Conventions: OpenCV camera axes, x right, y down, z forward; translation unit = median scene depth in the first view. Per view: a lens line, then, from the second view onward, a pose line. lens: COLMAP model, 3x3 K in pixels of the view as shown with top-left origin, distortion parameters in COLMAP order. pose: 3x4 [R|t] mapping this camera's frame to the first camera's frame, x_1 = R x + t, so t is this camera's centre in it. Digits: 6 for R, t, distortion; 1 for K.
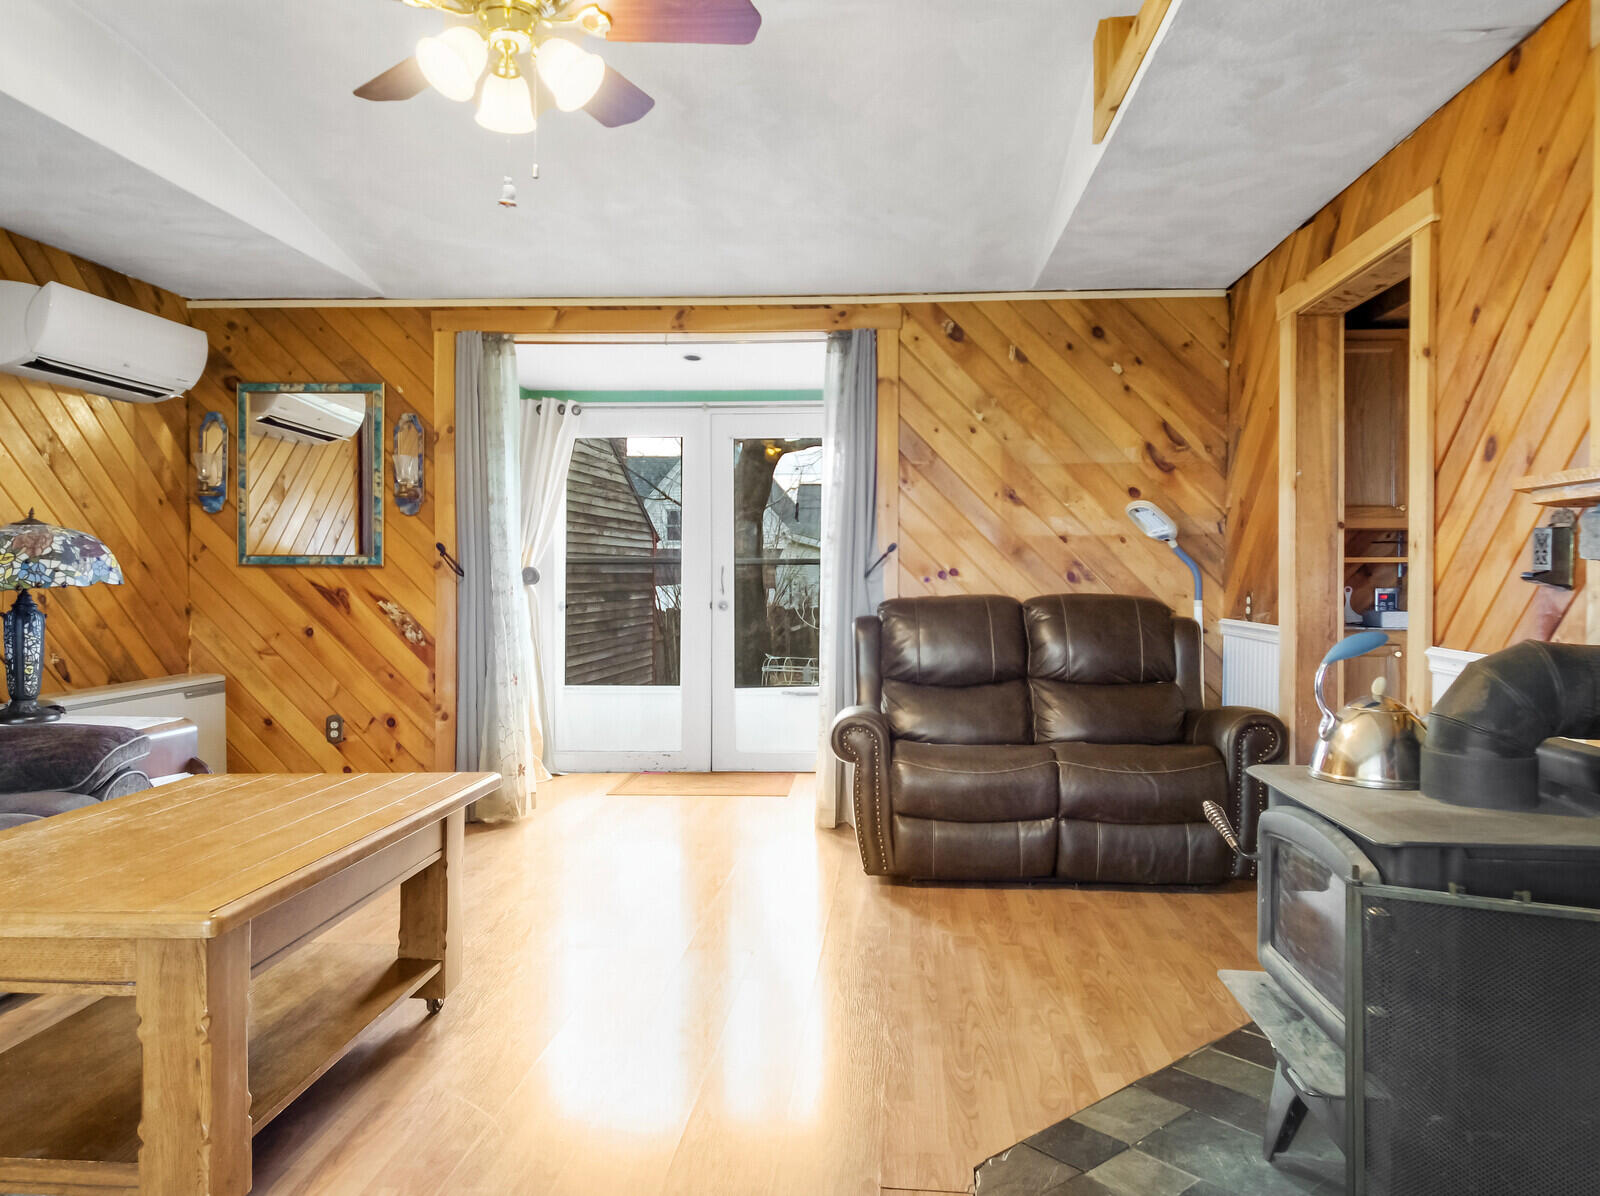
lens RADIAL K [[1110.3, 0, 789.9], [0, 1110.3, 587.4], [0, 0, 1]] dist [0.069694, -0.074139]
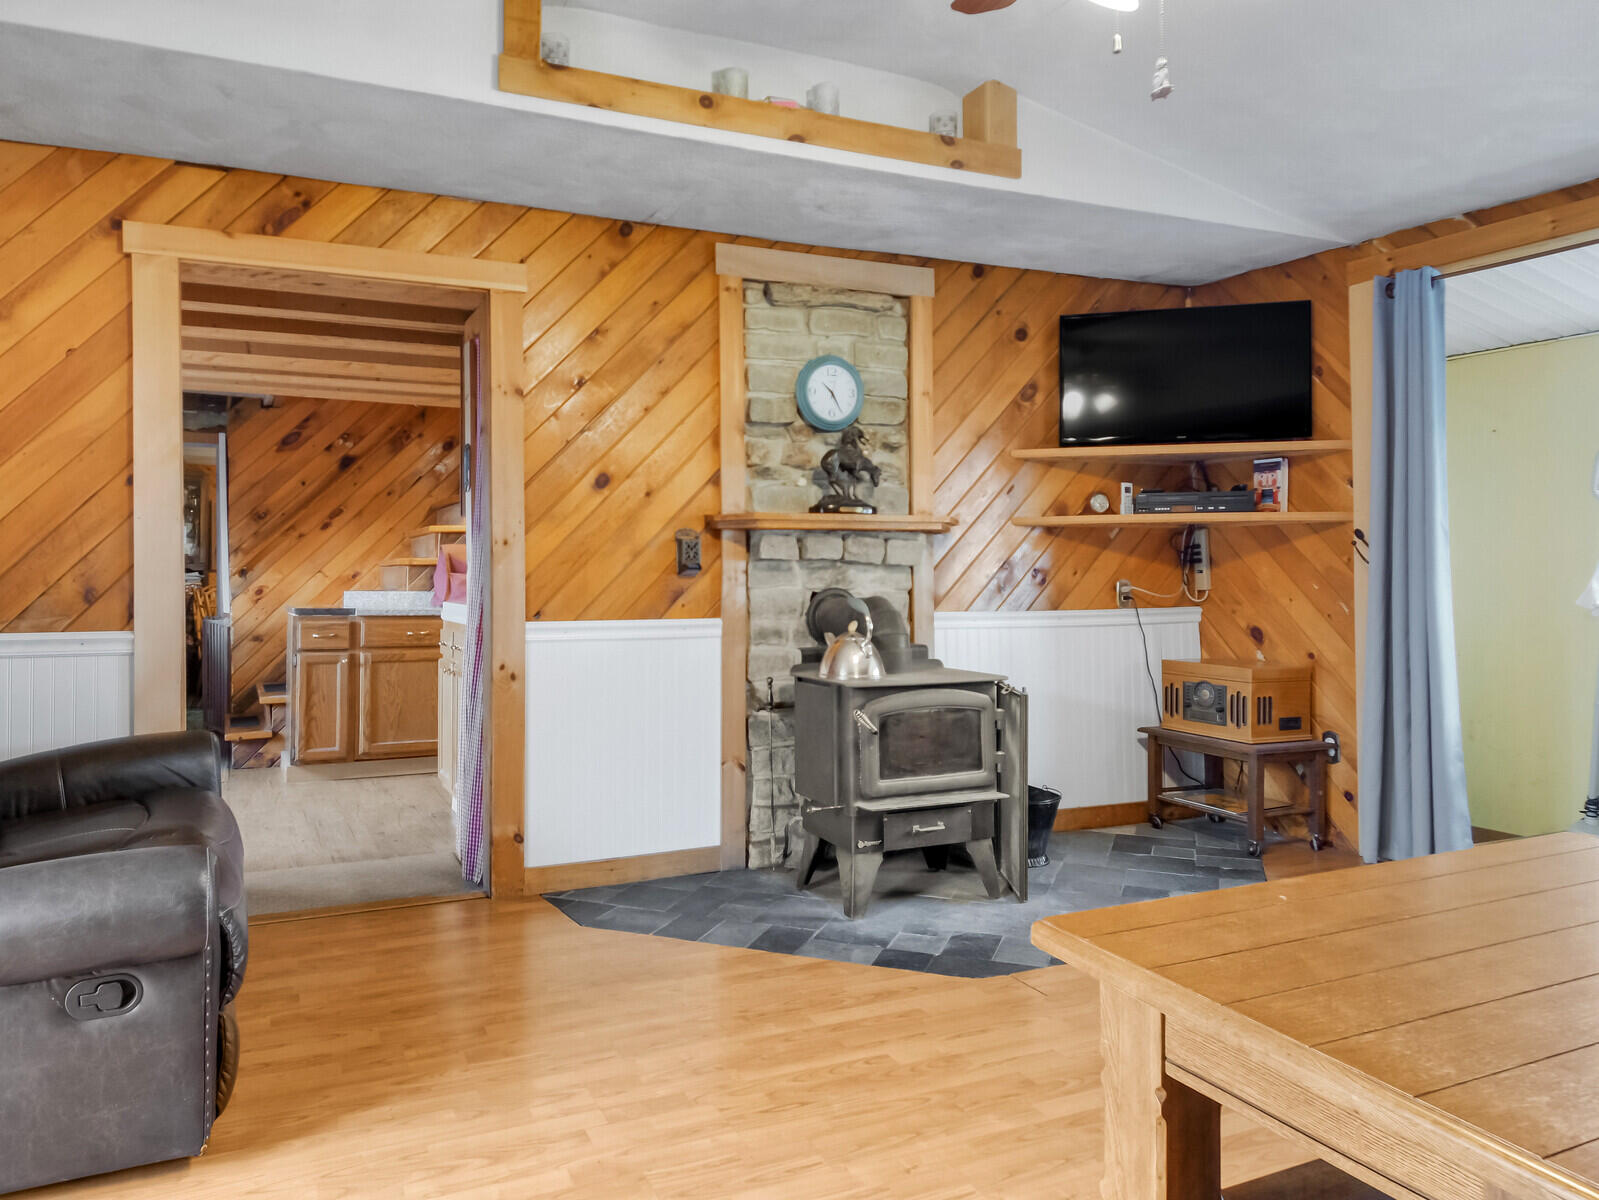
lens RADIAL K [[1109.6, 0, 791.5], [0, 1109.6, 566.7], [0, 0, 1]] dist [0.069694, -0.074139]
pose [[-0.494755, -0.000411, 0.869032, -0.454374], [0.010276, 0.999927, 0.006323, -0.010265], [-0.868972, 0.012059, -0.494715, 0.902214]]
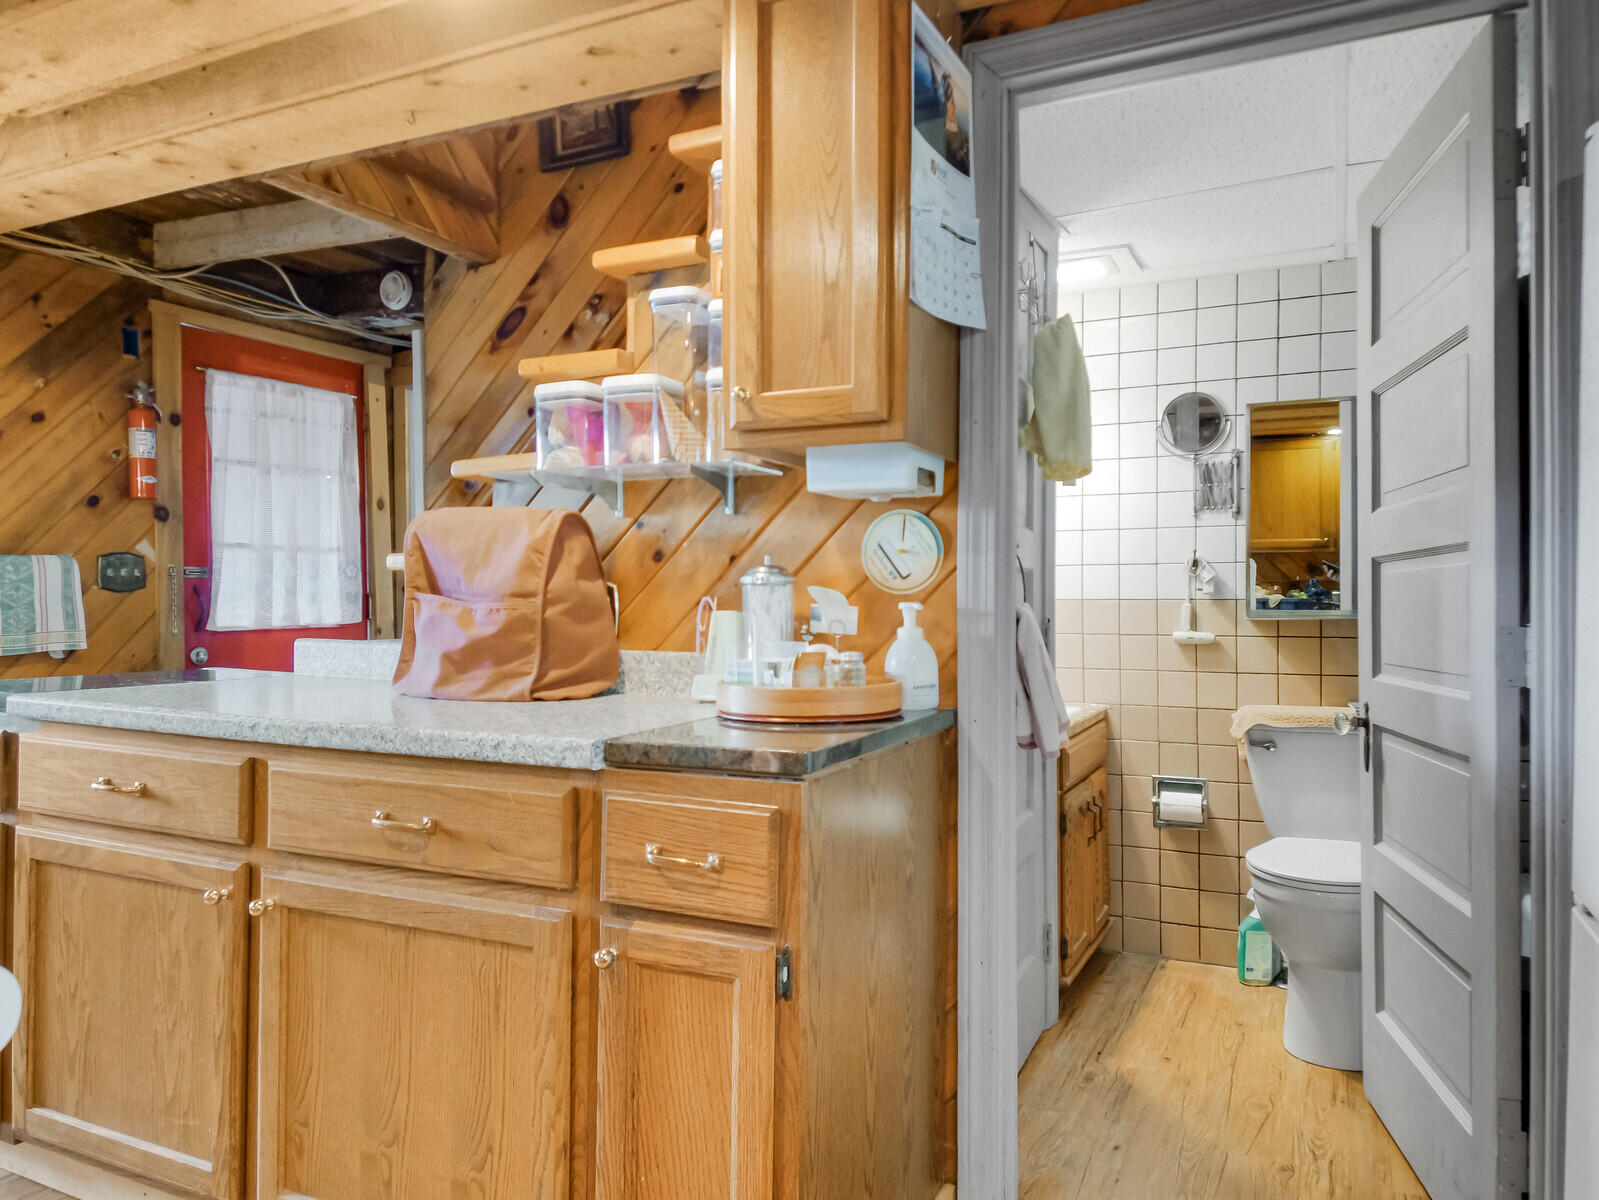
lens RADIAL K [[1109.6, 0, 786.4], [0, 1109.6, 594.5], [0, 0, 1]] dist [0.069694, -0.074139]
pose [[0.385252, -0.002057, 0.922809, 0.677128], [0.011821, 0.999926, -0.002707, 0.007103], [-0.922736, 0.011952, 0.385248, 0.219468]]
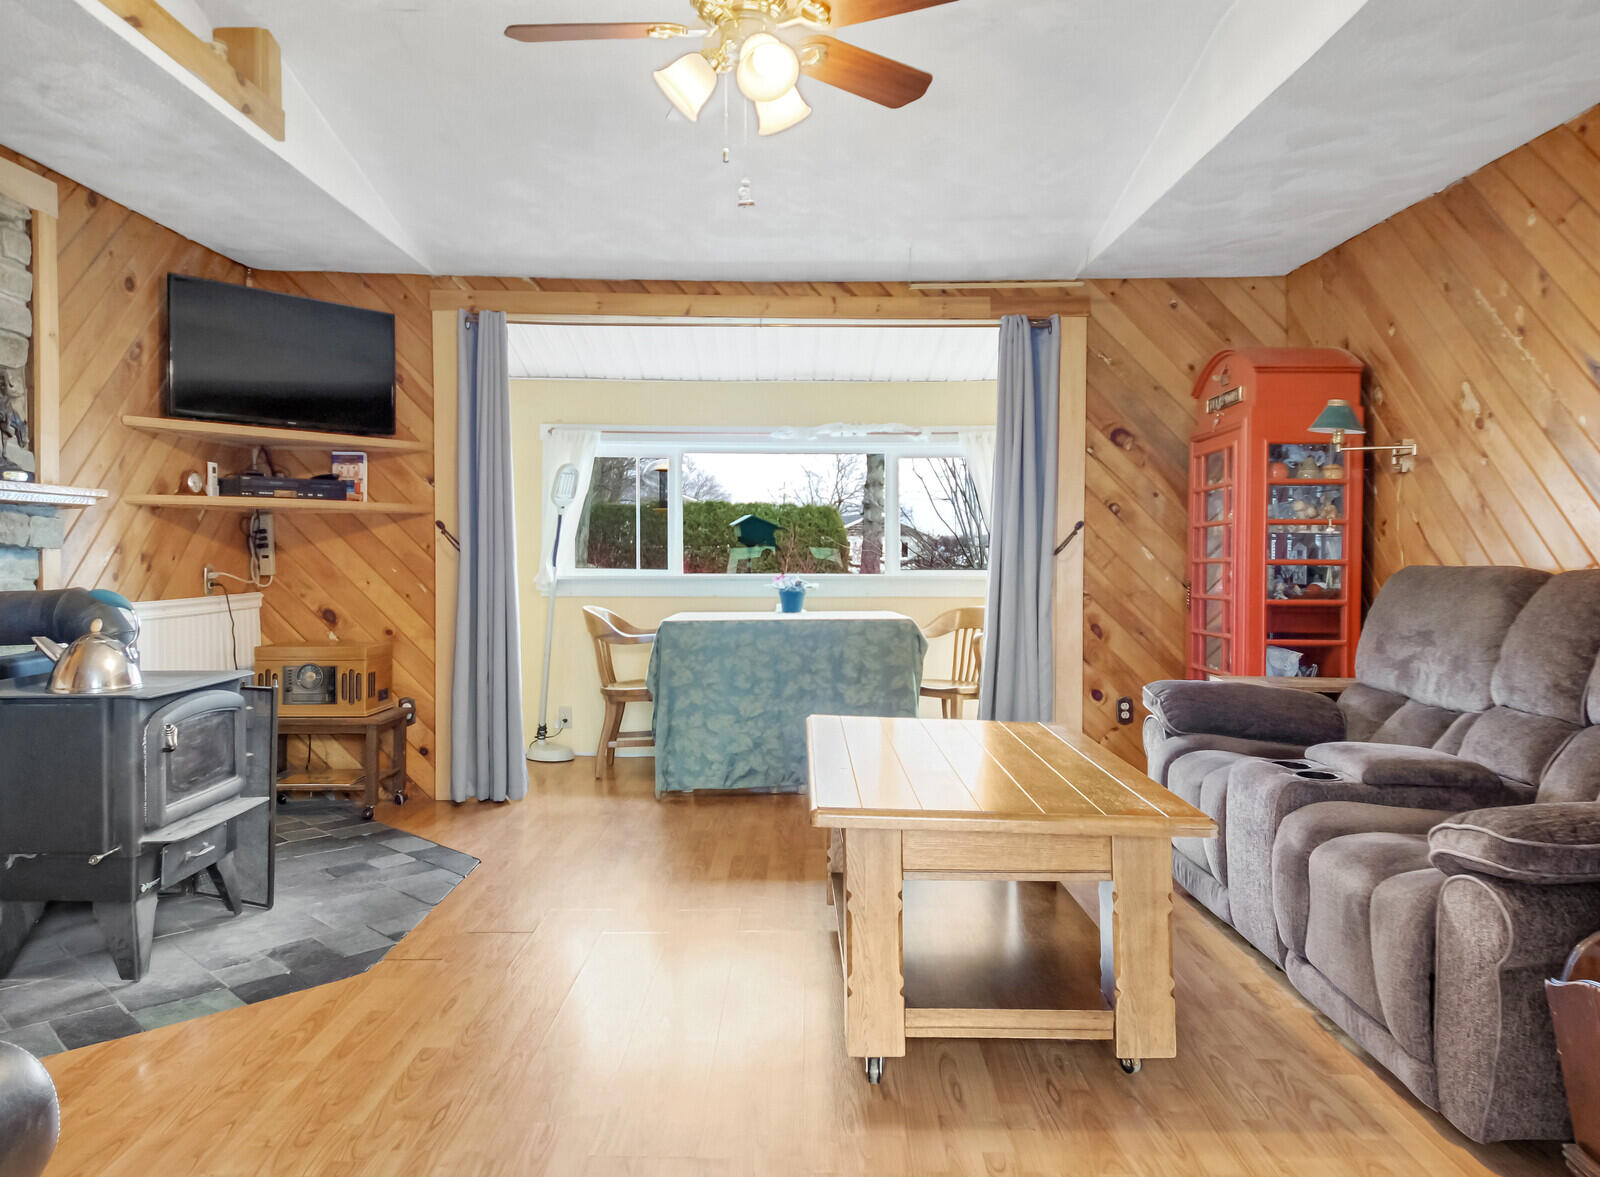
lens RADIAL K [[1133.8, 0, 794.0], [0, 1133.8, 550.2], [0, 0, 1]] dist [0.008299, -0.014405]
pose [[-0.996159, -0.005649, -0.087383, -0.115034], [-0.006434, 0.999941, 0.008703, -0.013685], [0.087329, 0.009232, -0.996137, 1.162426]]
